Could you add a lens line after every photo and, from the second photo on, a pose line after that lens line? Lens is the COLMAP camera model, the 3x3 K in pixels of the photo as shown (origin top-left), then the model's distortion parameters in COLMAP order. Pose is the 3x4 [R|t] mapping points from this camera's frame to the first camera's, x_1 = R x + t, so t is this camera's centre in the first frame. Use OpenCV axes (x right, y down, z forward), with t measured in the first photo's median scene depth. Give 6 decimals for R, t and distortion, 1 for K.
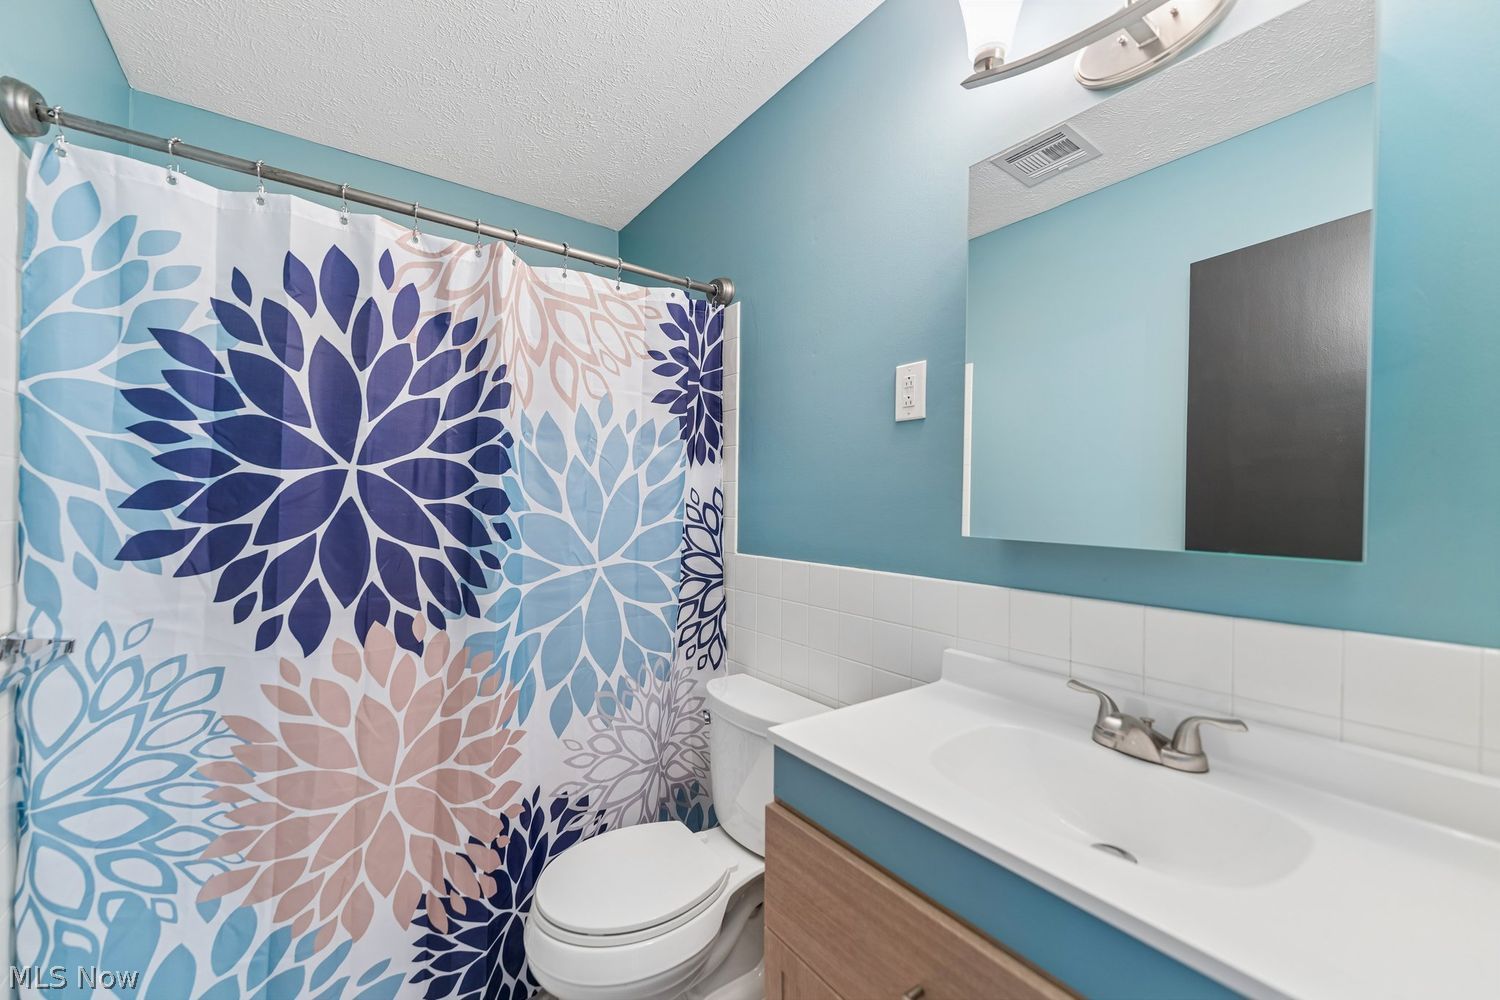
lens RADIAL K [[596.9, 0, 748.6], [0, 596.9, 507.3], [0, 0, 1]] dist [-0.001569, -0.000310]
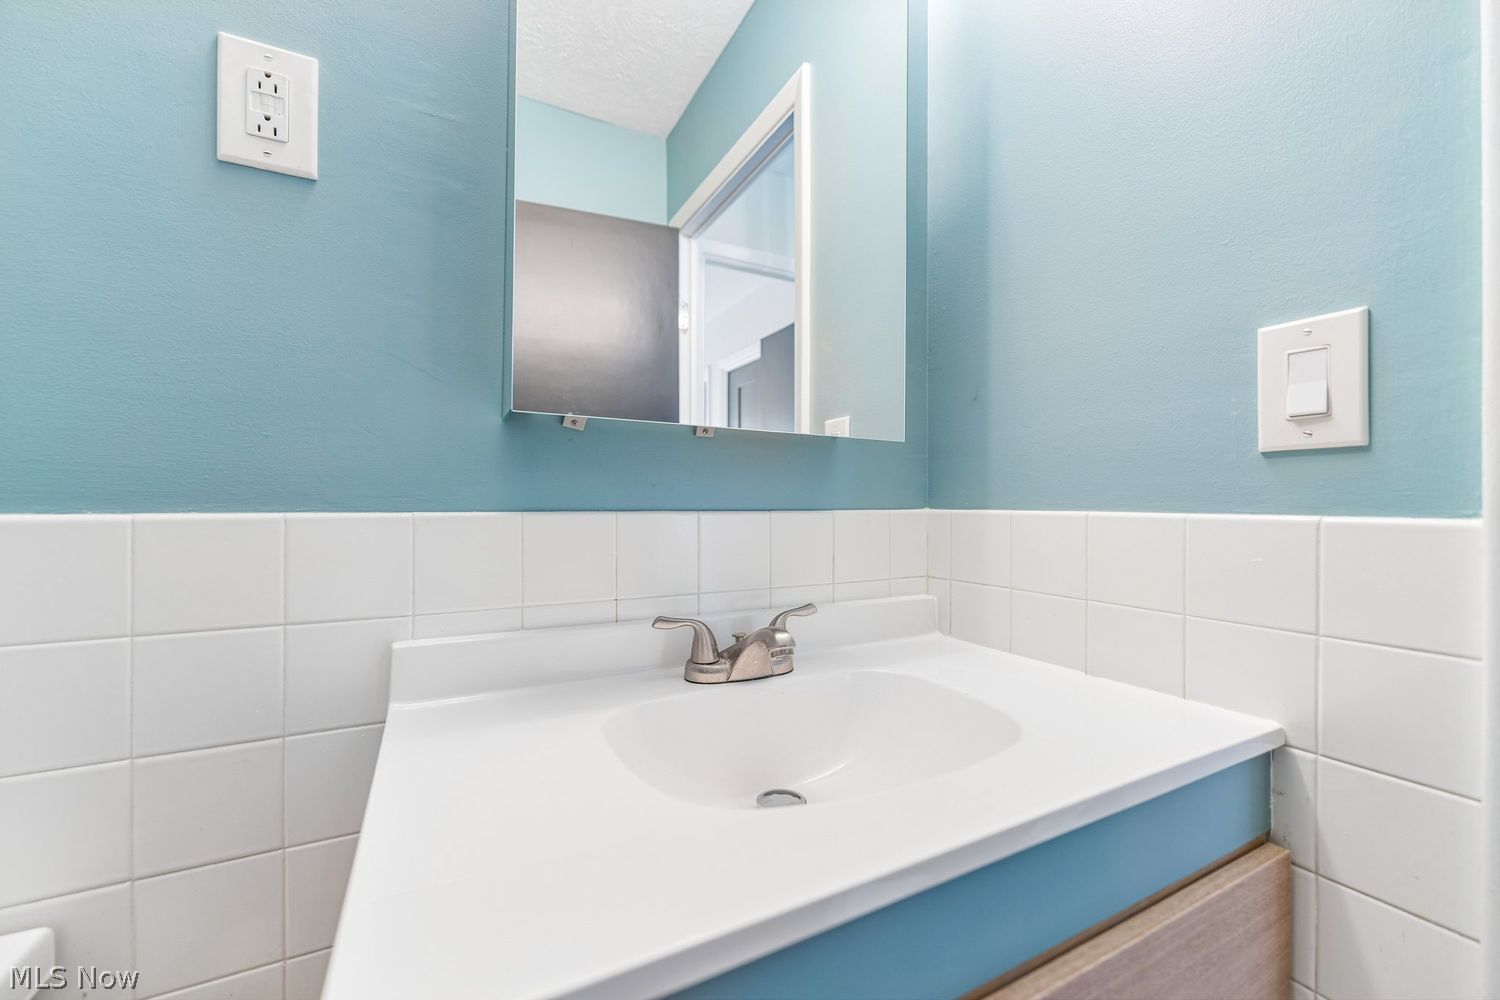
lens RADIAL K [[596.9, 0, 748.6], [0, 596.9, 507.3], [0, 0, 1]] dist [-0.001569, -0.000310]
pose [[0.142931, -0.017264, 0.989582, -0.142443], [0.008777, 0.999831, 0.016175, 0.117026], [-0.989694, 0.006374, 0.143058, 0.650691]]
